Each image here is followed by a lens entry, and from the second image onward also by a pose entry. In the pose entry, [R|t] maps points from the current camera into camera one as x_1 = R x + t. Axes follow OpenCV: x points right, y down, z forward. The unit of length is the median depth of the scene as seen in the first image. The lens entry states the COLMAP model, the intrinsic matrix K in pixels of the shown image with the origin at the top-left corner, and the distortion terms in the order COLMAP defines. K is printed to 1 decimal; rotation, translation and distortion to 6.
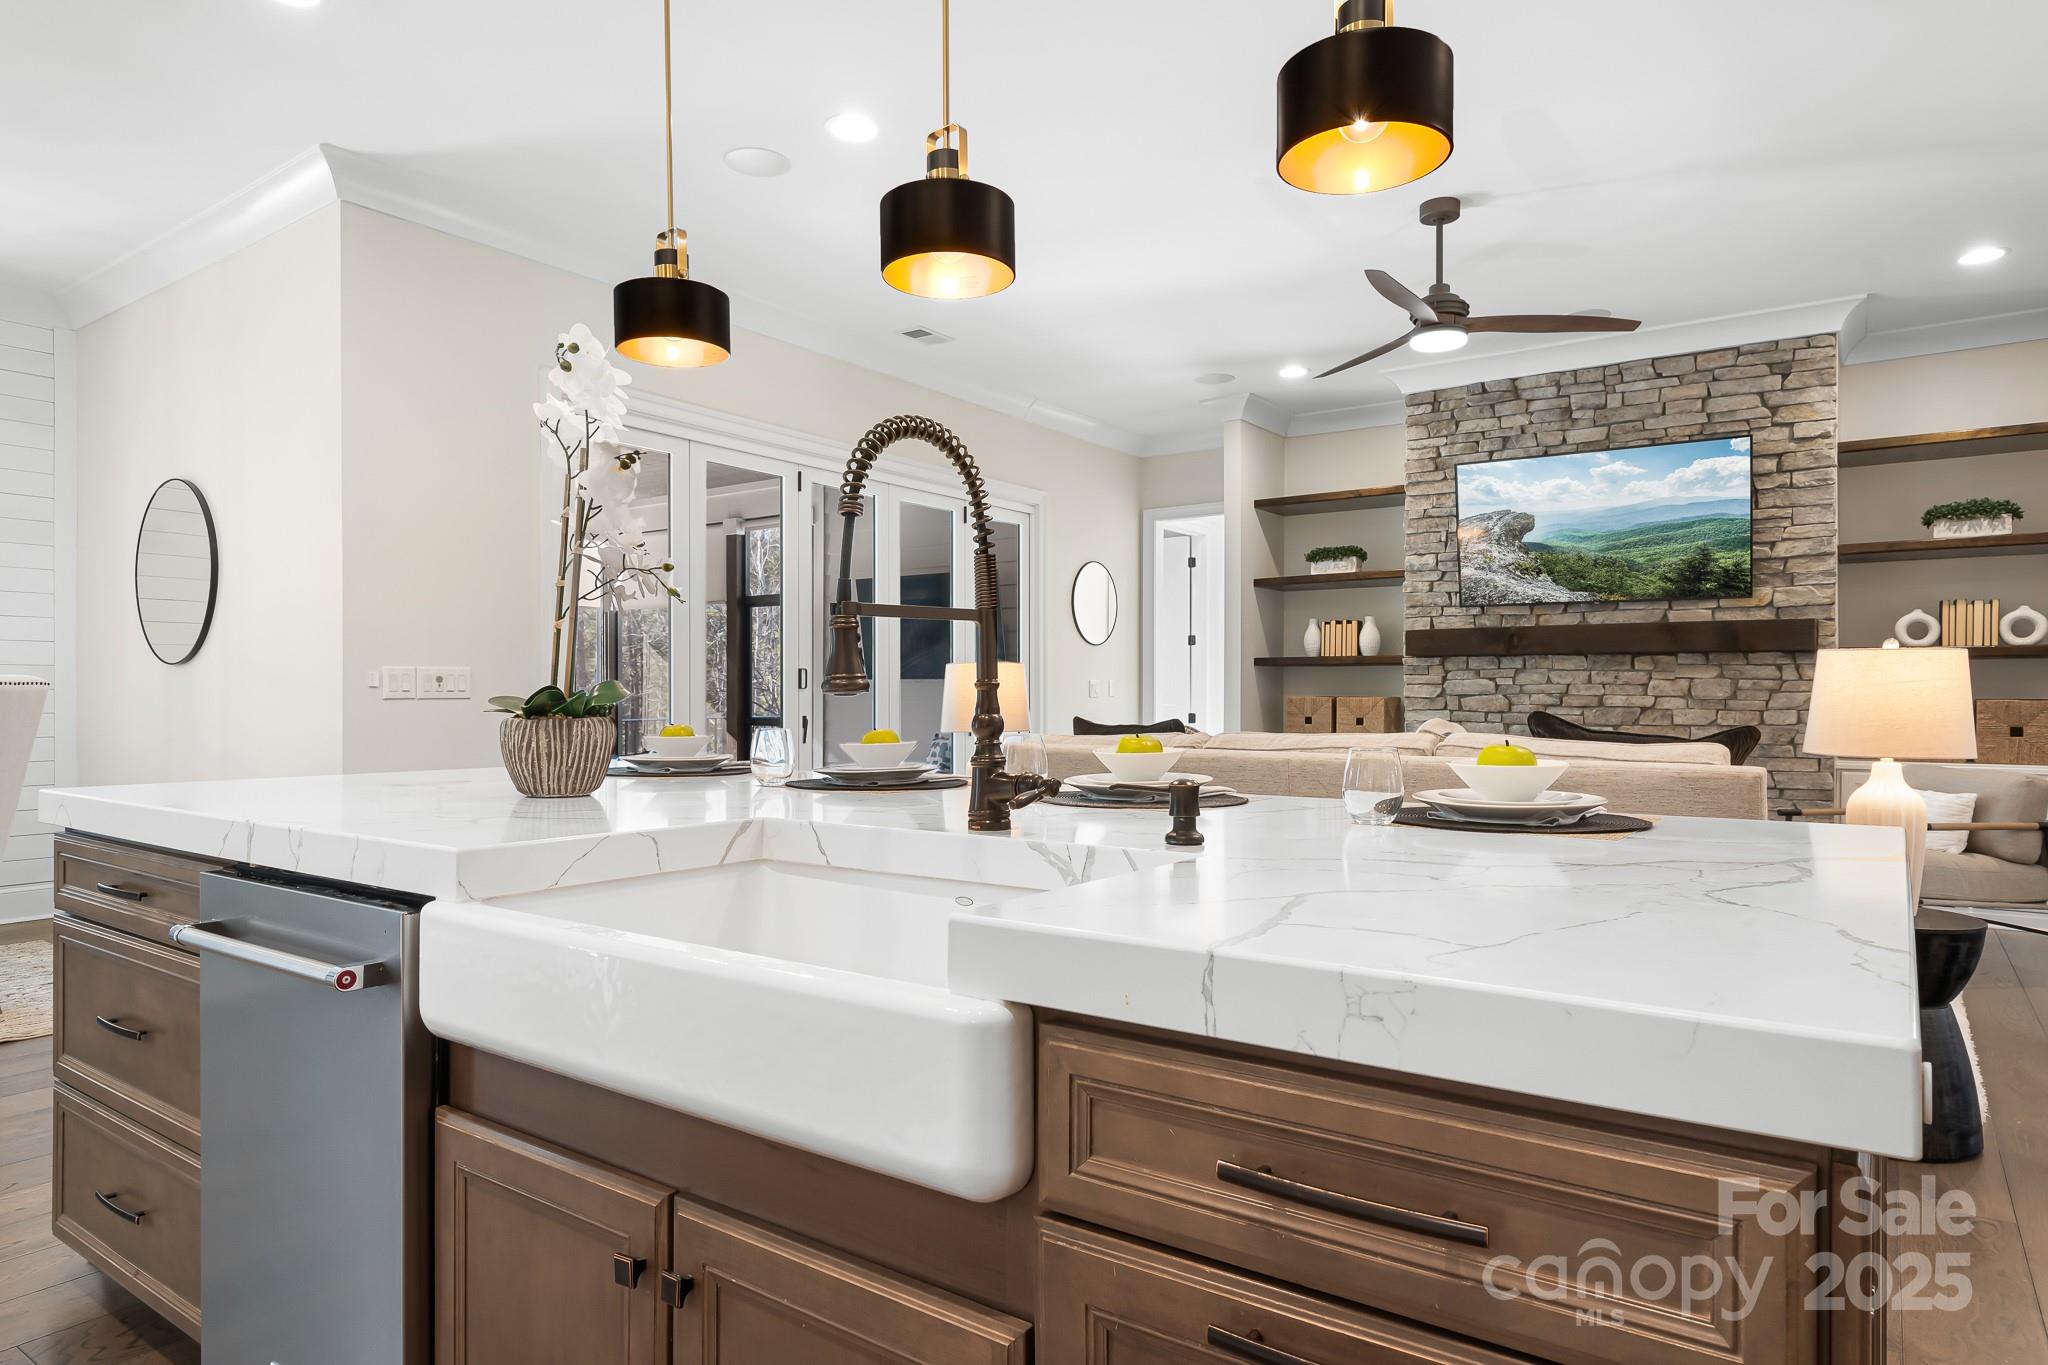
lens RADIAL K [[1222.8, 0, 1015.0], [0, 1222.8, 714.9], [0, 0, 1]] dist [-0.009071, -0.004937]
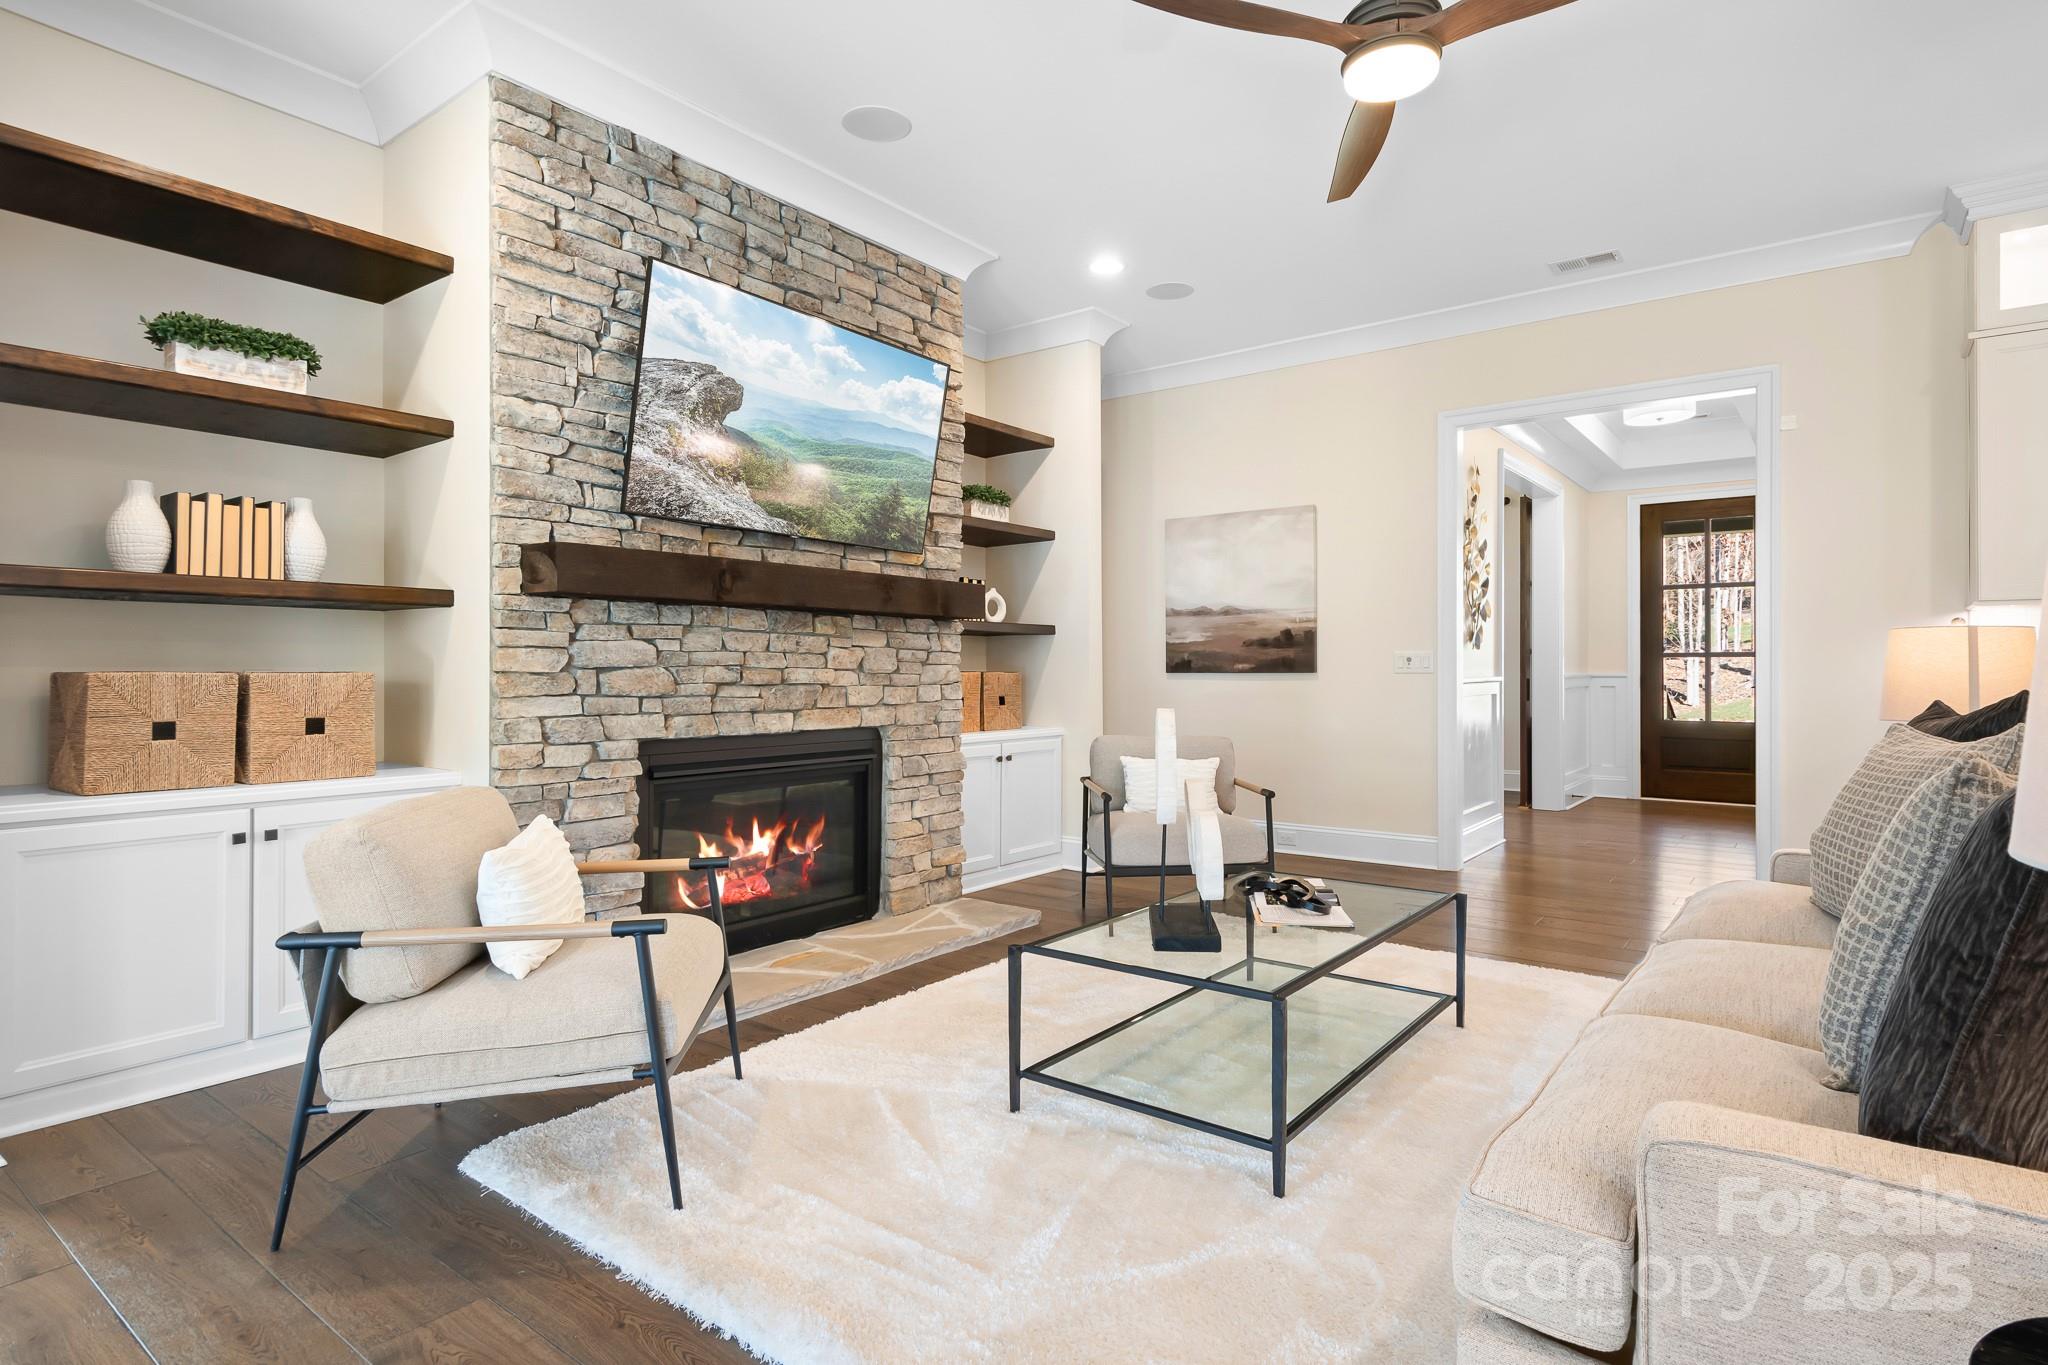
lens RADIAL K [[1049.9, 0, 1028.7], [0, 1049.9, 668.2], [0, 0, 1]] dist [0.026786, 0.000105]
pose [[0.037249, 0.000242, 0.999306, -0.125538], [0.016069, 0.999871, -0.000841, -0.013752], [-0.999177, 0.016089, 0.037241, 0.855453]]
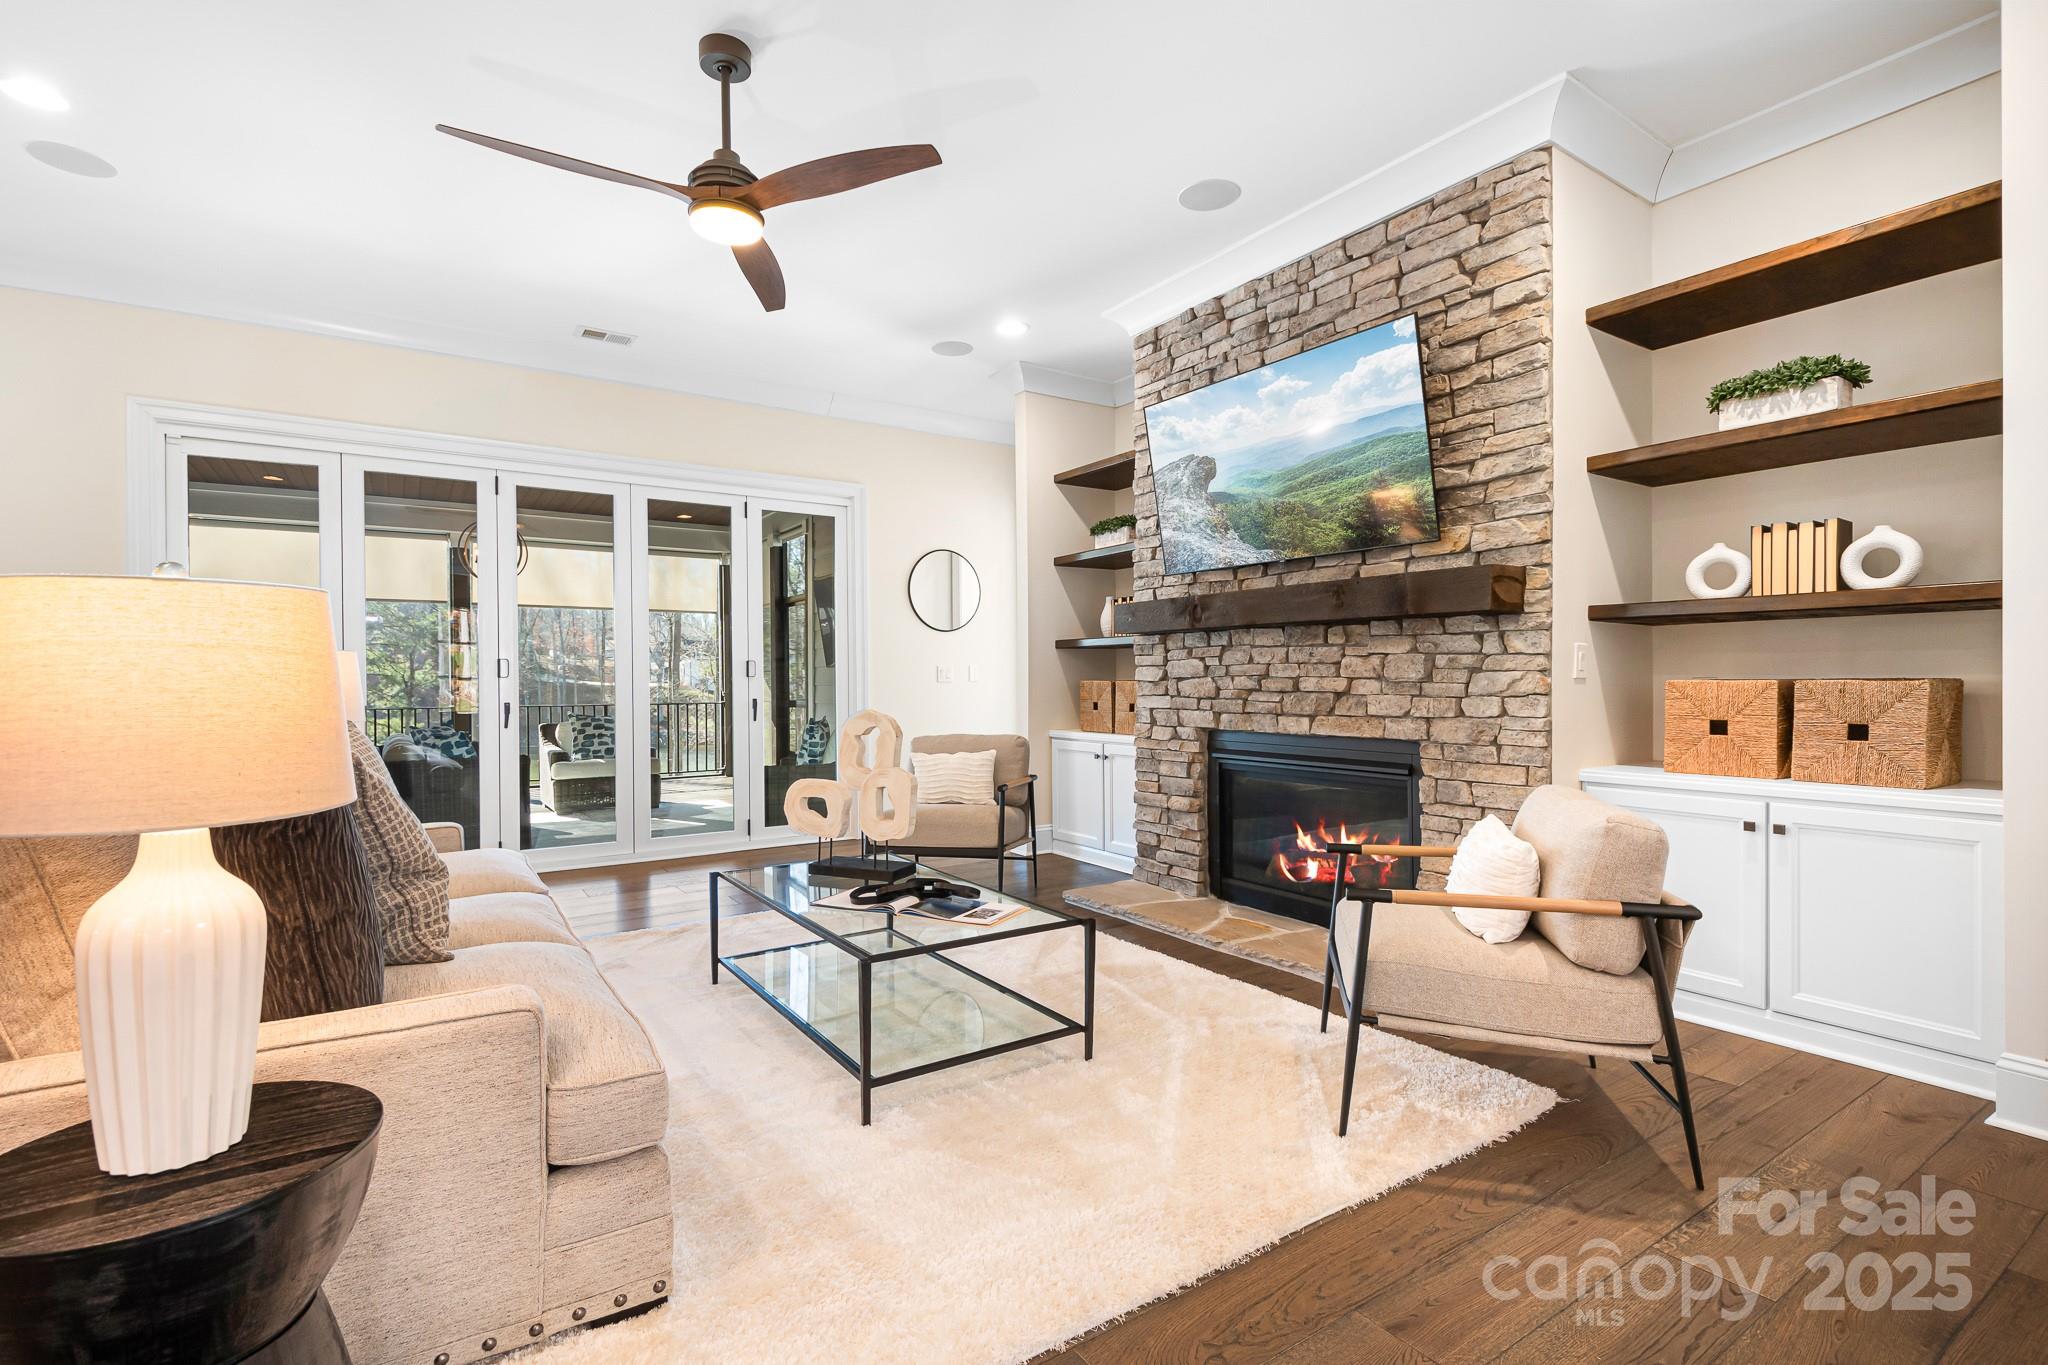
lens RADIAL K [[955.6, 0, 1033.0], [0, 955.6, 700.7], [0, 0, 1]] dist [-0.003673, -0.000704]
pose [[0.936240, 0.001695, -0.351358, 0.551351], [0.000012, 0.999988, 0.004855, -0.004051], [0.351362, -0.004550, 0.936229, 0.366760]]
